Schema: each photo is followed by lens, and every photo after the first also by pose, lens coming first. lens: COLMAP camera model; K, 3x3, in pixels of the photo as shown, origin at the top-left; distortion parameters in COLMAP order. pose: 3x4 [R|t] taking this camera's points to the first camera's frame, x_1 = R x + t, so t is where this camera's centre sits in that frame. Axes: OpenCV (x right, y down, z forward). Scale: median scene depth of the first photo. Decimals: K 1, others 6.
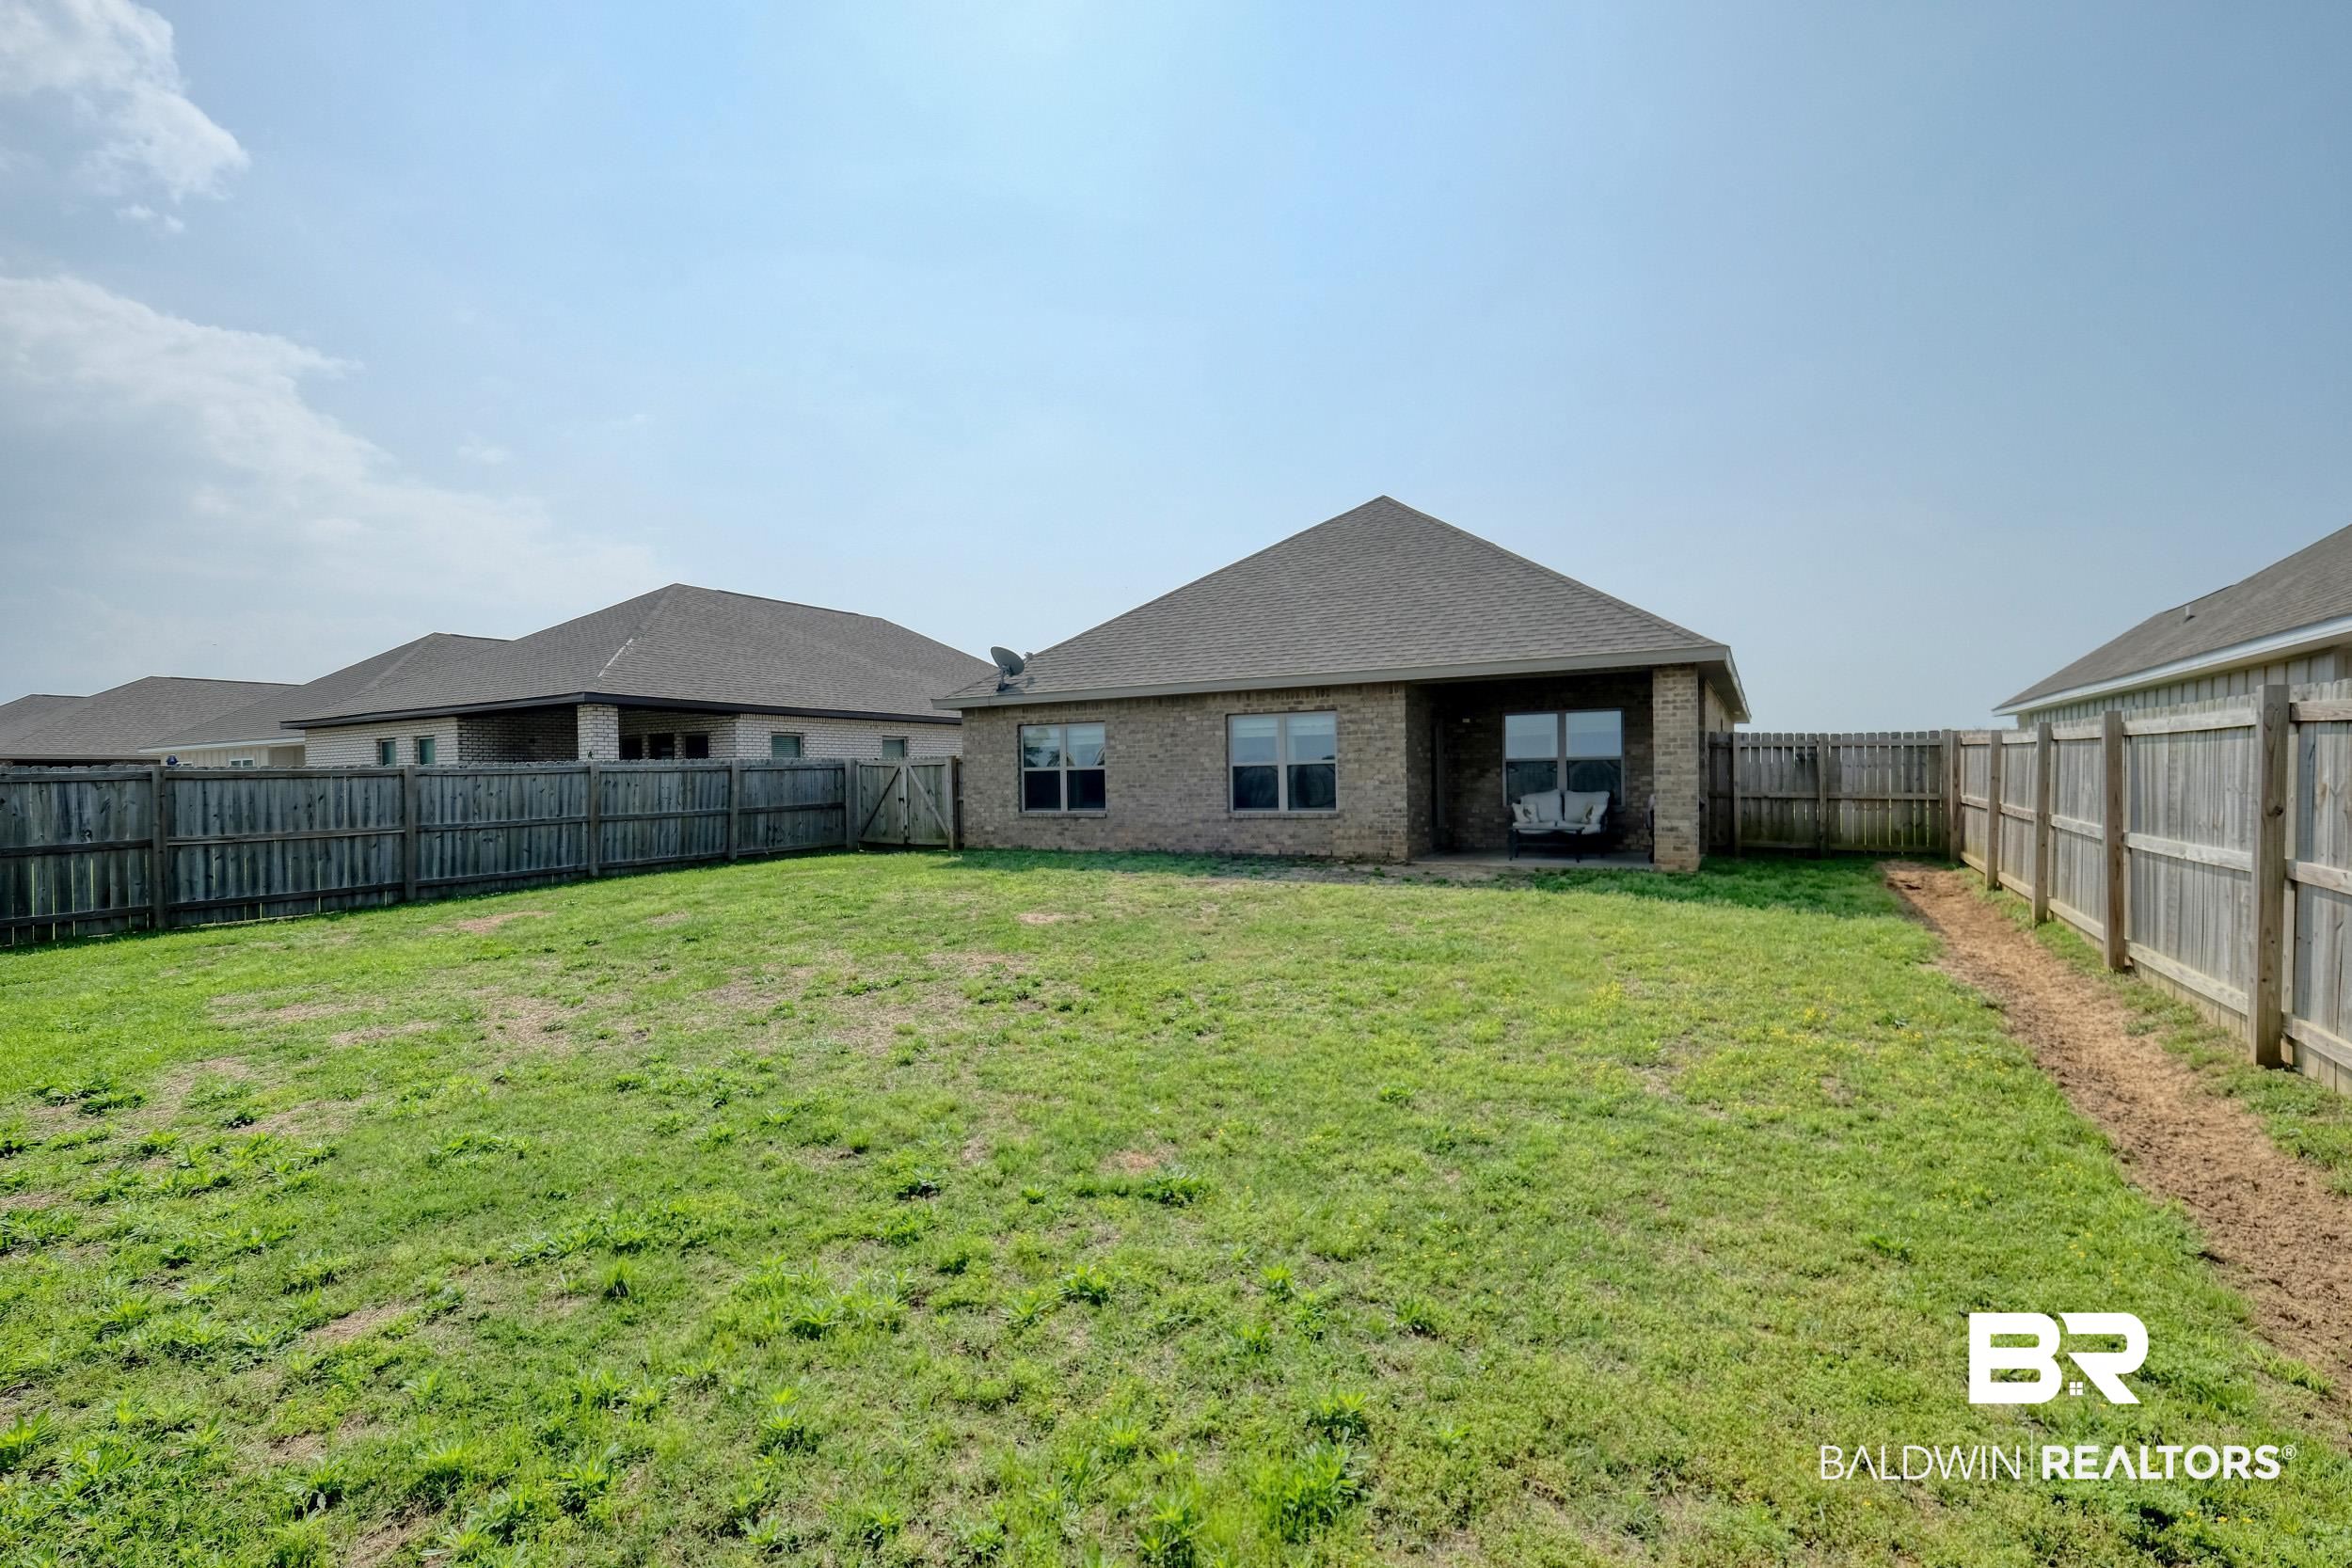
lens RADIAL K [[1061.0, 0, 1182.0], [0, 1061.0, 772.9], [0, 0, 1]] dist [-0.009299, -0.001361]
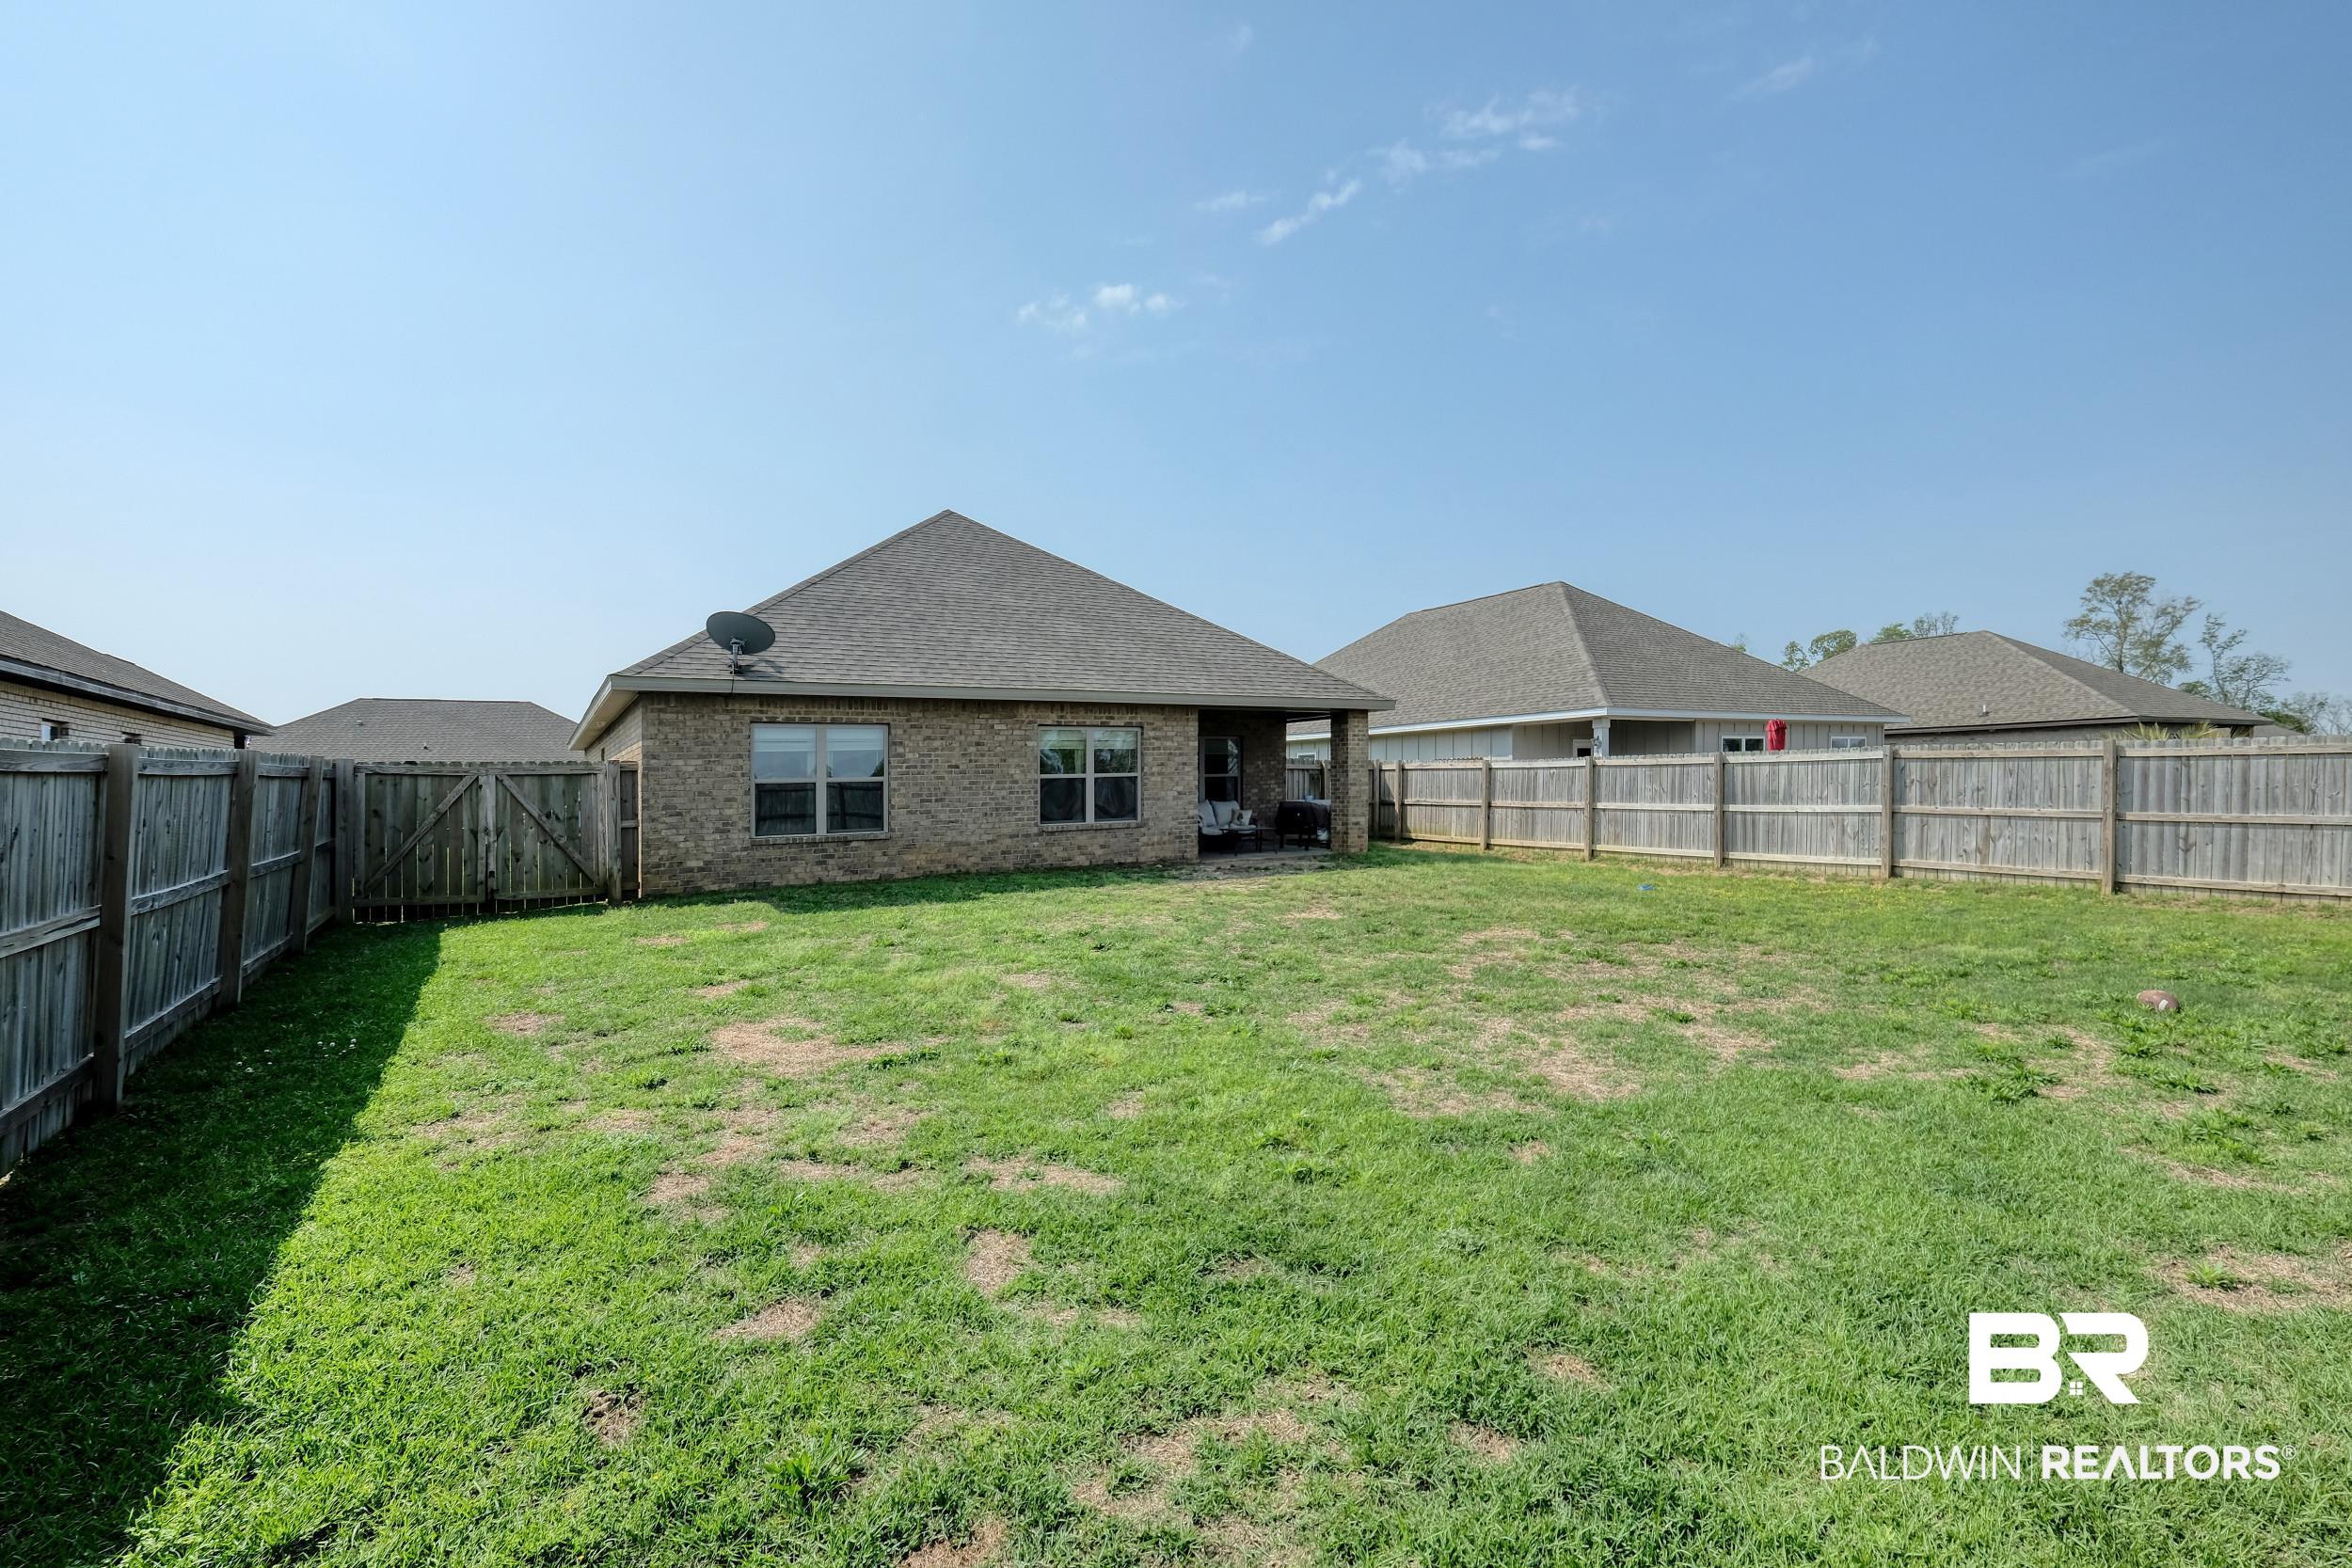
lens RADIAL K [[1061.0, 0, 1184.9], [0, 1061.0, 789.1], [0, 0, 1]] dist [-0.009299, -0.001361]
pose [[0.475893, 0.002329, 0.879500, -0.731033], [0.009242, 0.999928, -0.007649, 0.011962], [-0.879454, 0.011769, 0.475837, 0.413291]]
